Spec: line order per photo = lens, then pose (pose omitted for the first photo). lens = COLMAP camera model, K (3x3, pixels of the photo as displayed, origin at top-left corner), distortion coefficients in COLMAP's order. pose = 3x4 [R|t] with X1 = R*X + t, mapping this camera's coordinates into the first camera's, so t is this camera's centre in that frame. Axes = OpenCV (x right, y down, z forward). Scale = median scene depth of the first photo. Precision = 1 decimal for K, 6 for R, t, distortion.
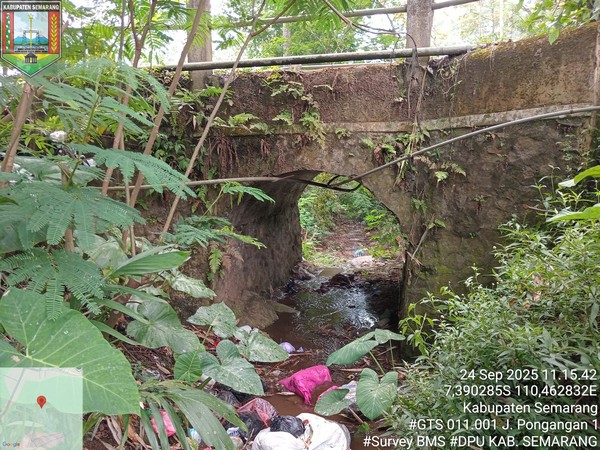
lens RADIAL K [[445.4, 0, 300.0], [0, 445.4, 225.0], [0, 0, 1]] dist [0.054015, -0.116521]
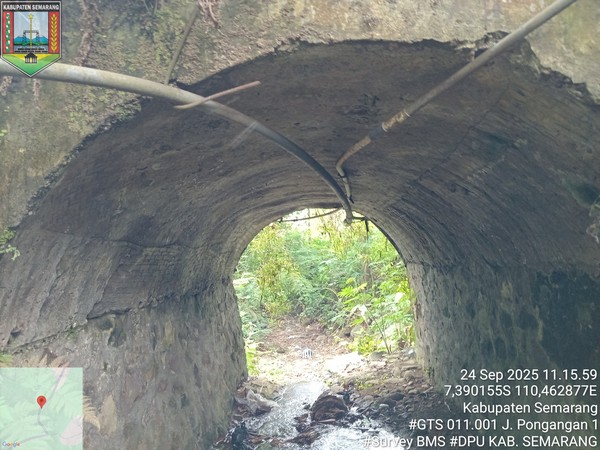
lens RADIAL K [[445.4, 0, 300.0], [0, 445.4, 225.0], [0, 0, 1]] dist [0.054015, -0.116521]
pose [[0.977856, -0.083059, 0.192089, -0.029857], [0.123642, 0.969838, -0.210062, 0.021205], [-0.168848, 0.229161, 0.958632, 0.445451]]
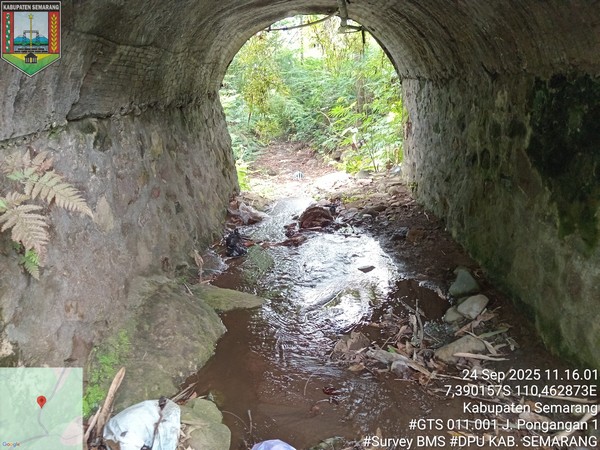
lens RADIAL K [[445.4, 0, 300.0], [0, 445.4, 225.0], [0, 0, 1]] dist [0.054015, -0.116521]
pose [[0.975531, -0.143524, 0.166555, -0.027735], [0.115081, 0.978803, 0.169416, 0.034907], [-0.187340, -0.146103, 0.971369, 0.450575]]
